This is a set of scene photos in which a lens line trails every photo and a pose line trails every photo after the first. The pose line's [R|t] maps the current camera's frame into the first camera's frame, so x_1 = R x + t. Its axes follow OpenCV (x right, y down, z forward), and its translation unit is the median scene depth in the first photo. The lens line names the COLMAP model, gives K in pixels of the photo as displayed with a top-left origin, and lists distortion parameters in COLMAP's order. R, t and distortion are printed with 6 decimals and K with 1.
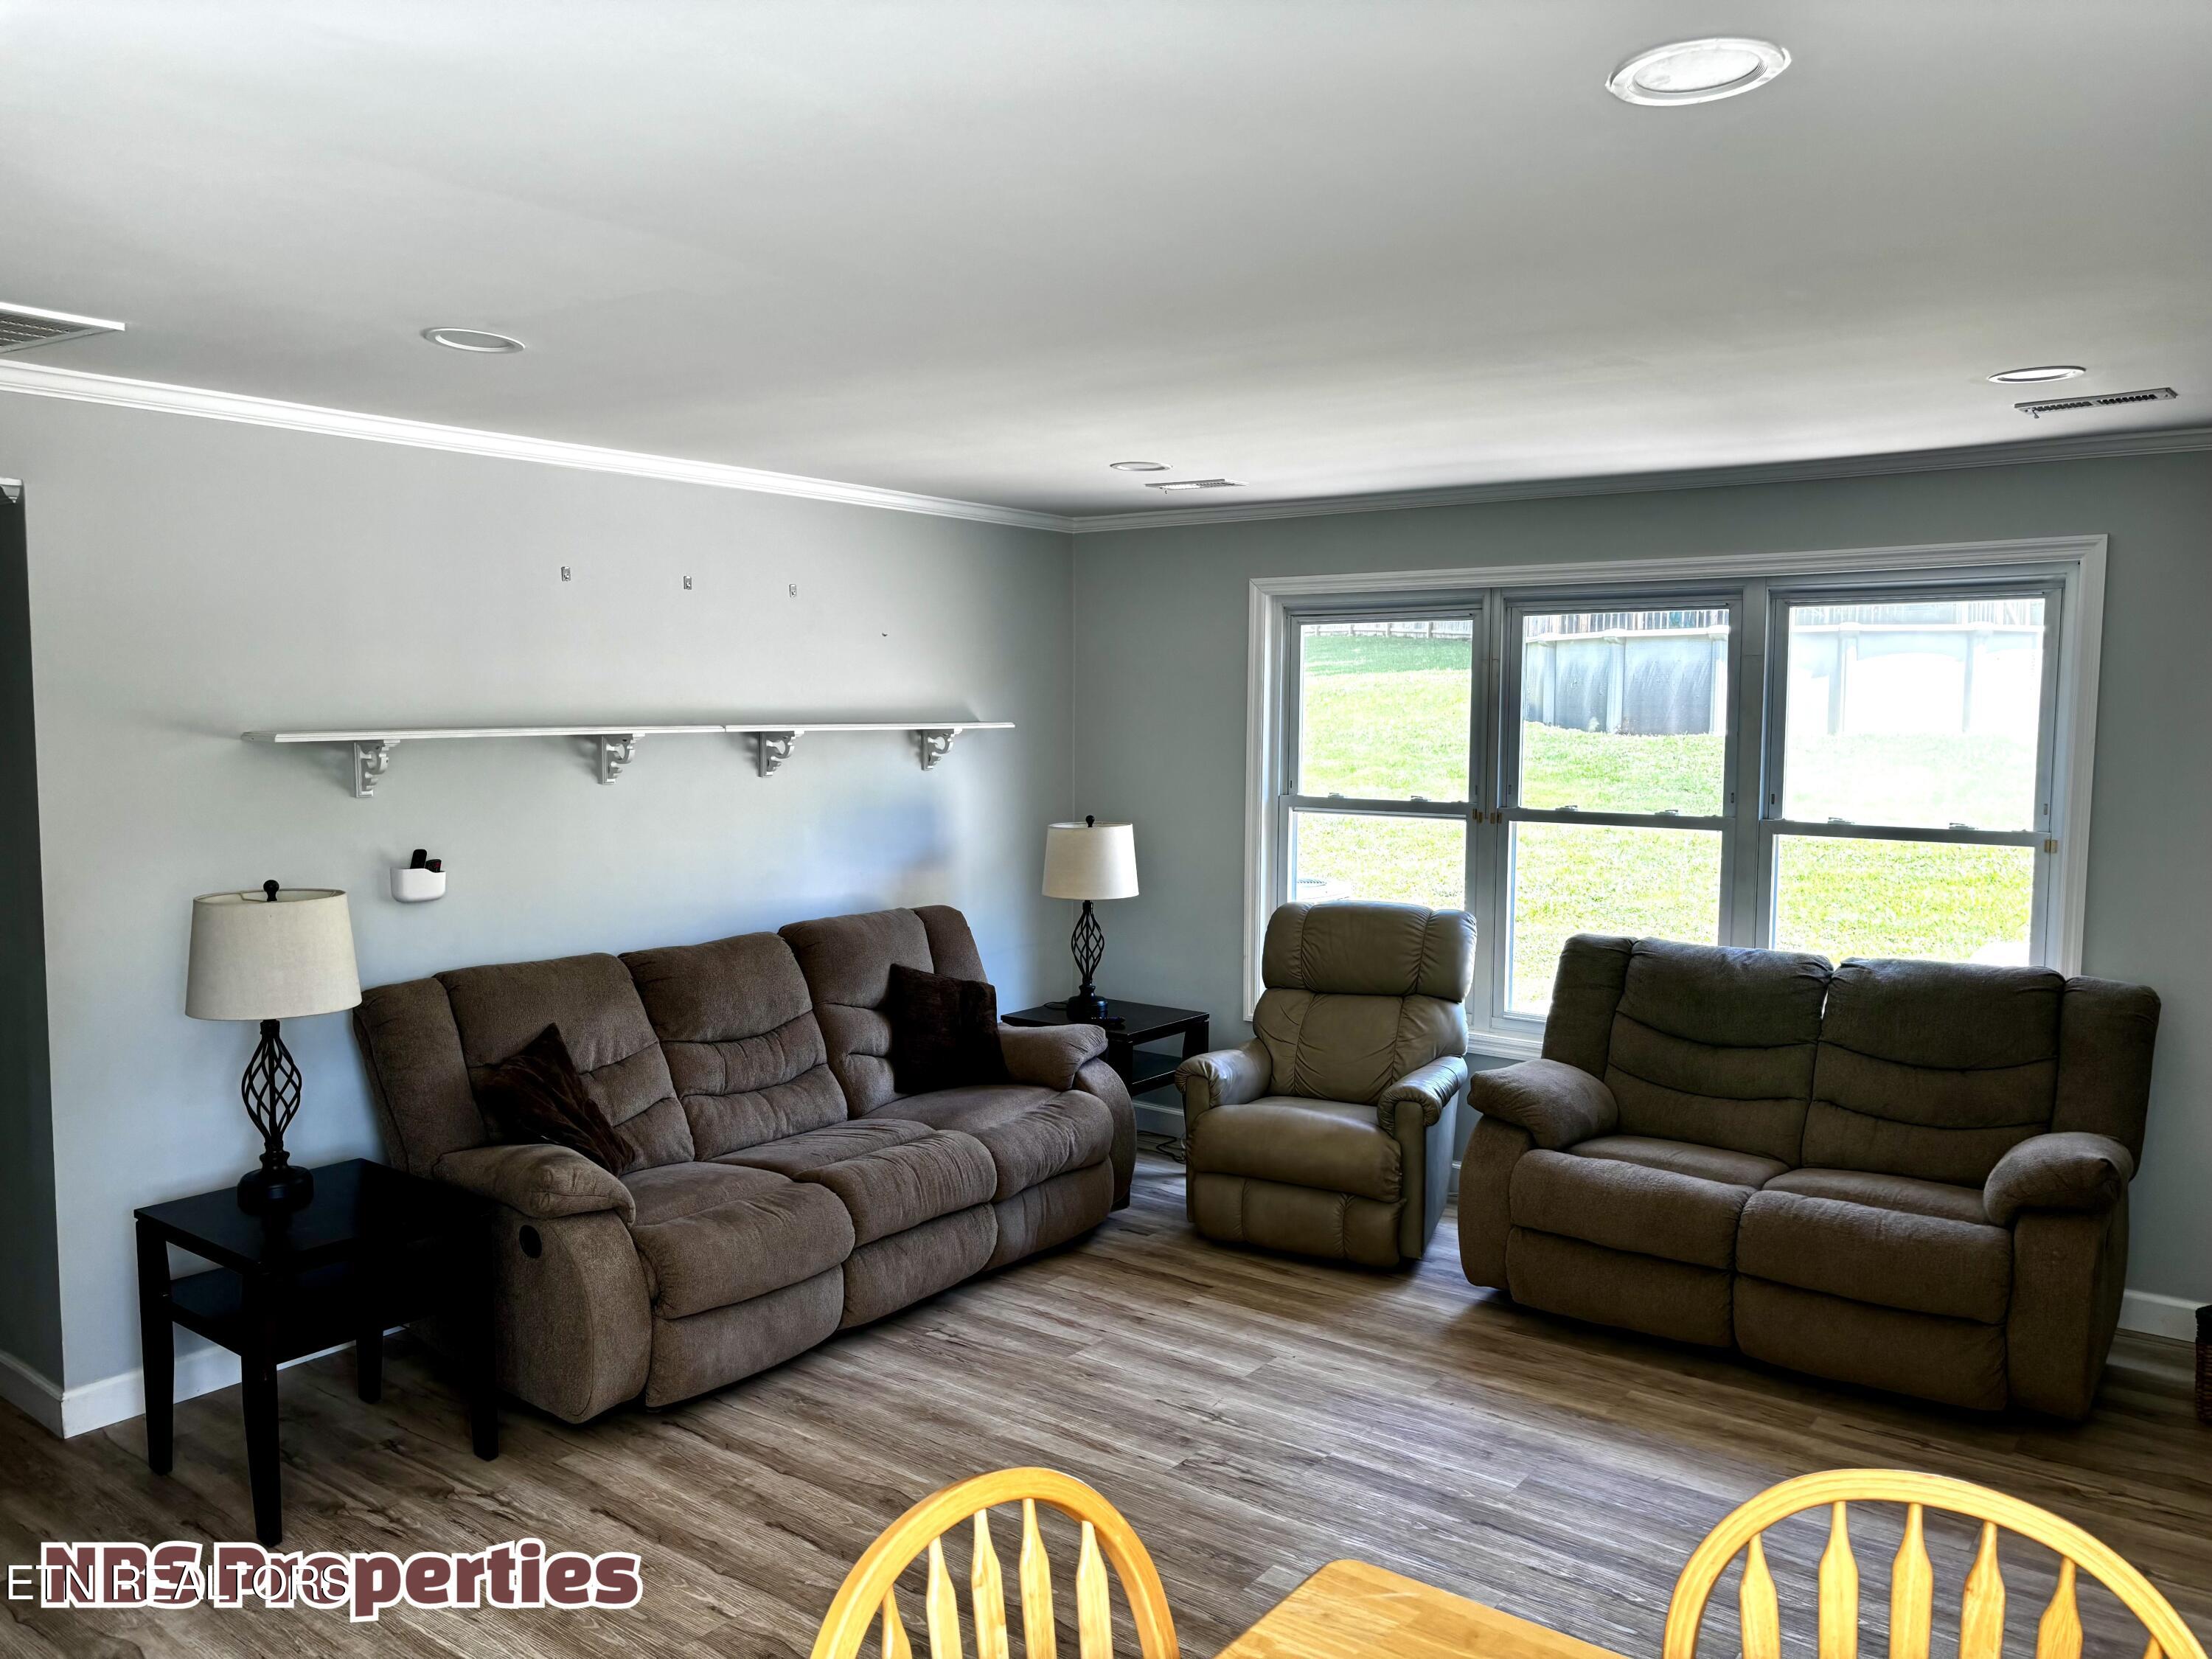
lens RADIAL K [[1670.4, 0, 1095.3], [0, 1670.4, 814.8], [0, 0, 1]] dist [0.062898, -0.083261]
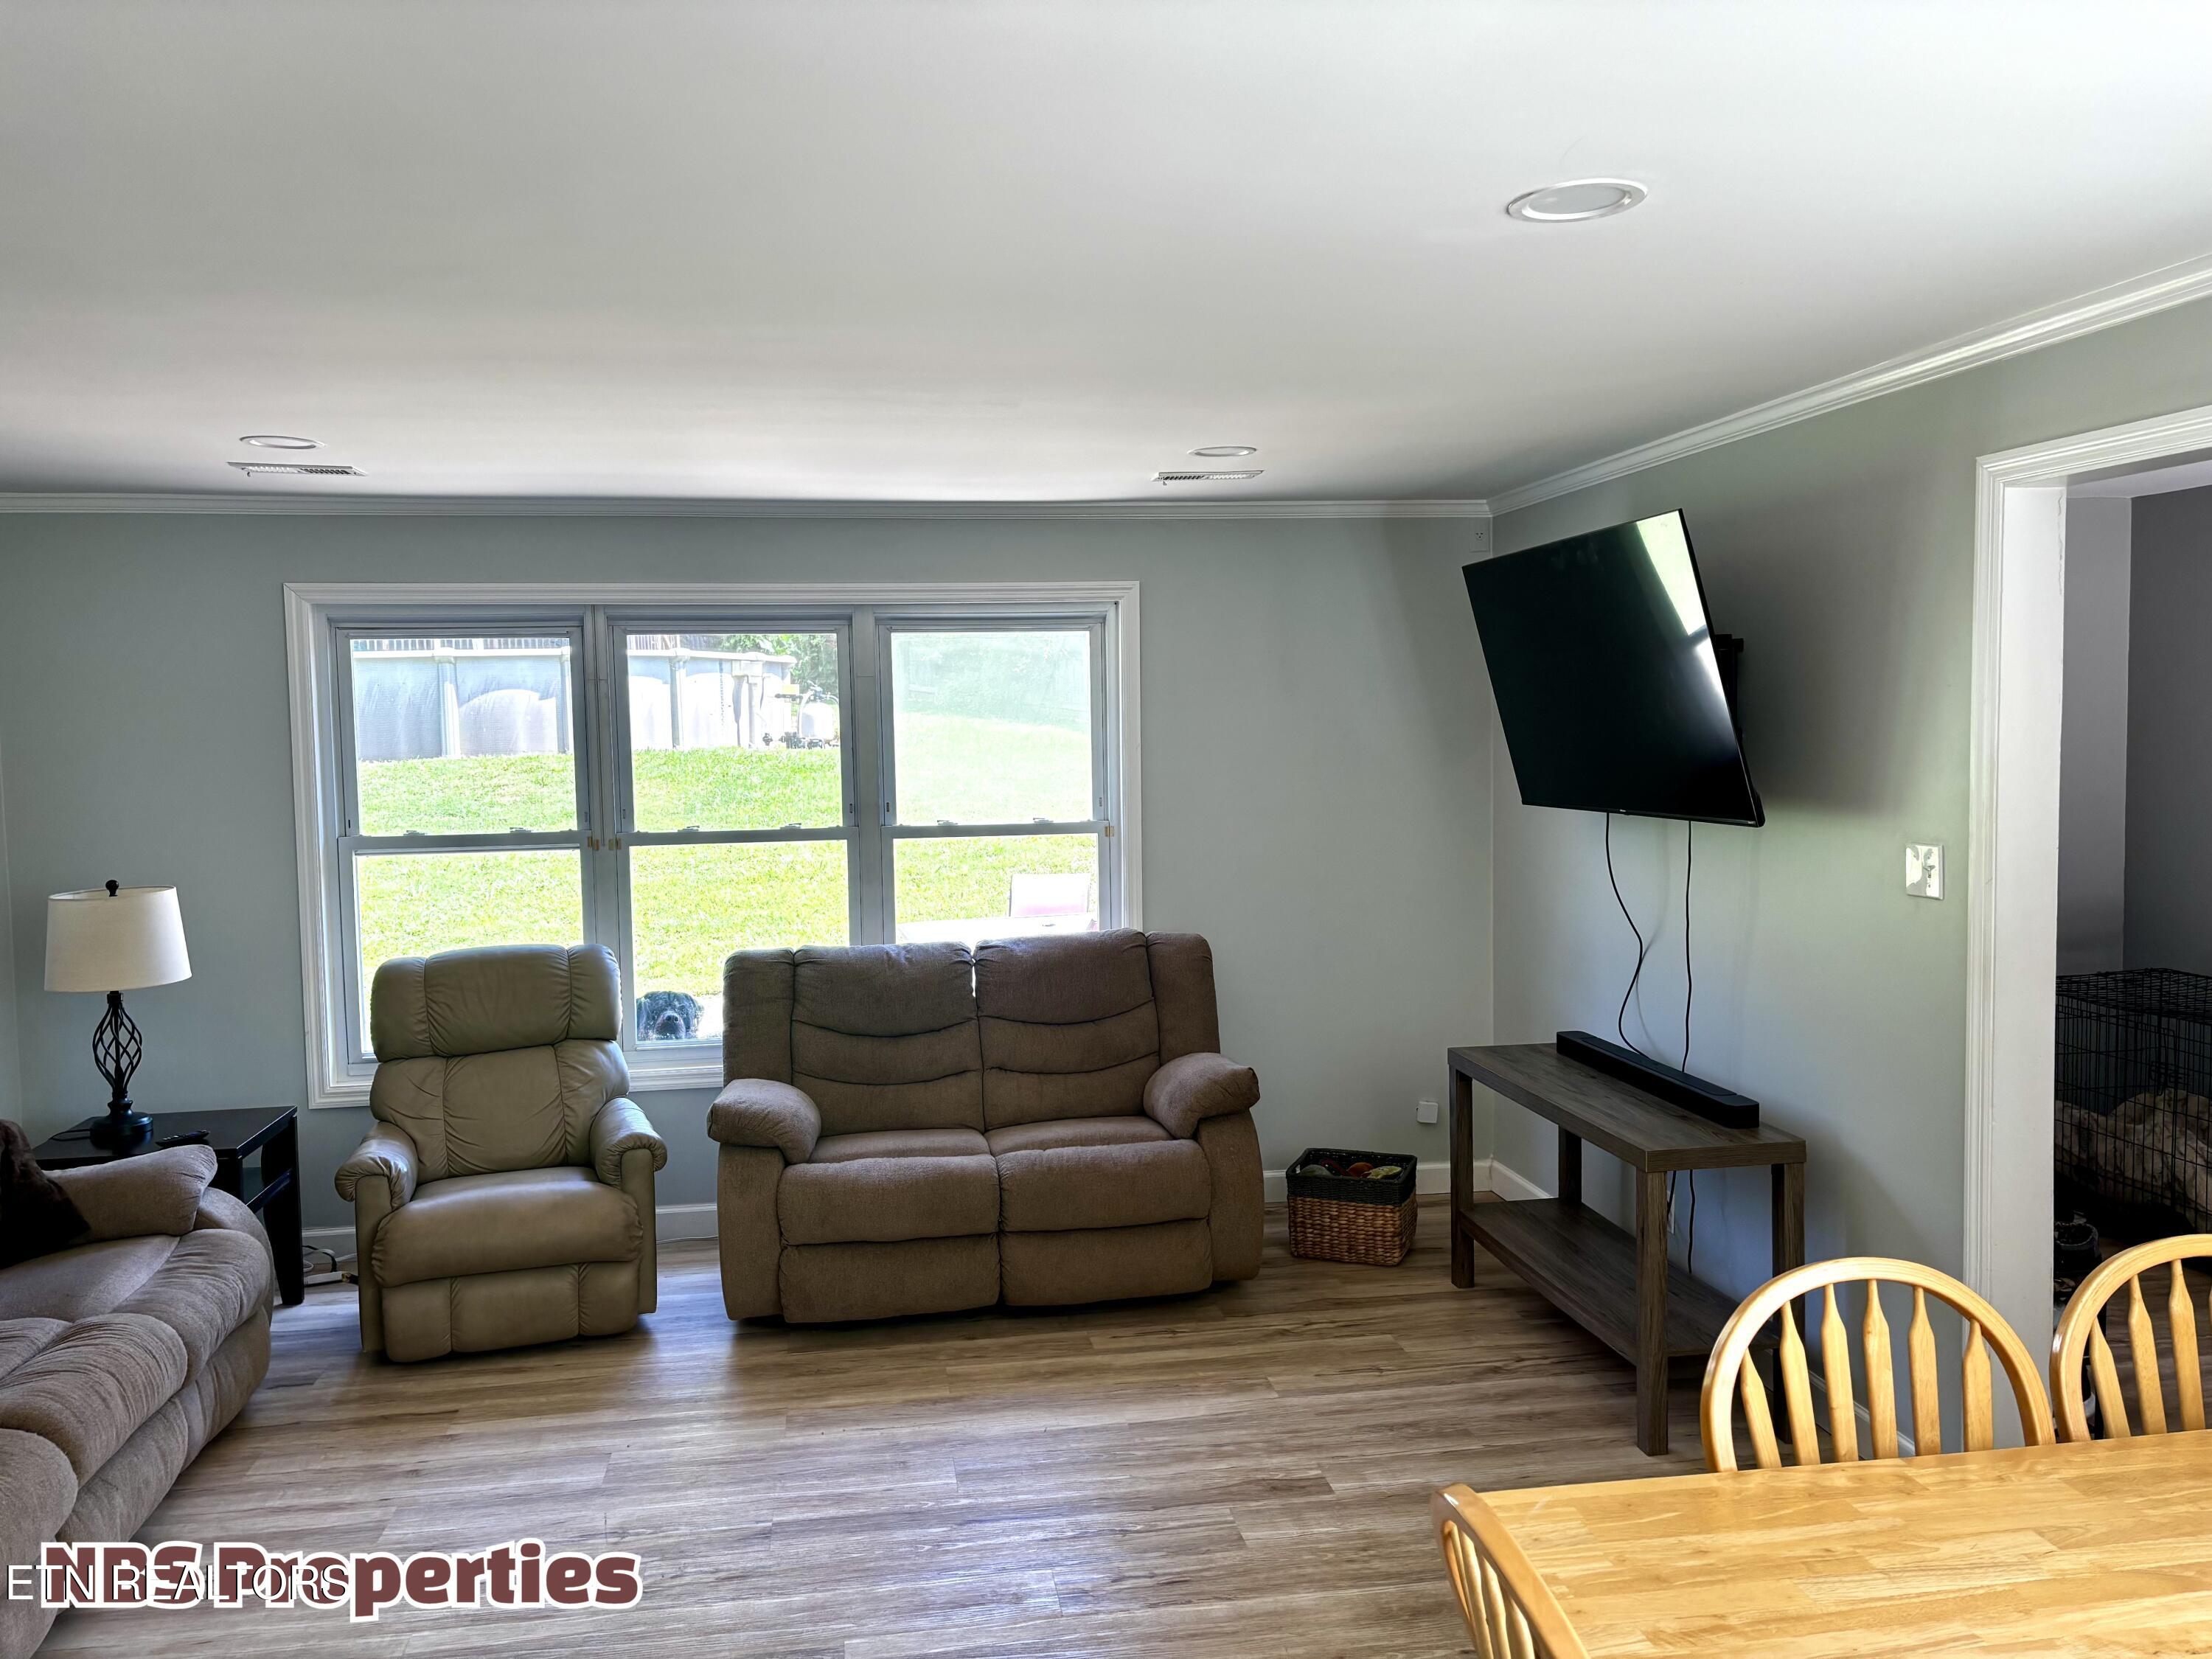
lens RADIAL K [[1670.4, 0, 1095.3], [0, 1670.4, 814.8], [0, 0, 1]] dist [0.062898, -0.083261]
pose [[0.696319, -0.060686, 0.715163, -0.306509], [0.070357, 0.997391, 0.016132, -0.013356], [-0.714276, 0.039084, 0.698772, 0.156561]]
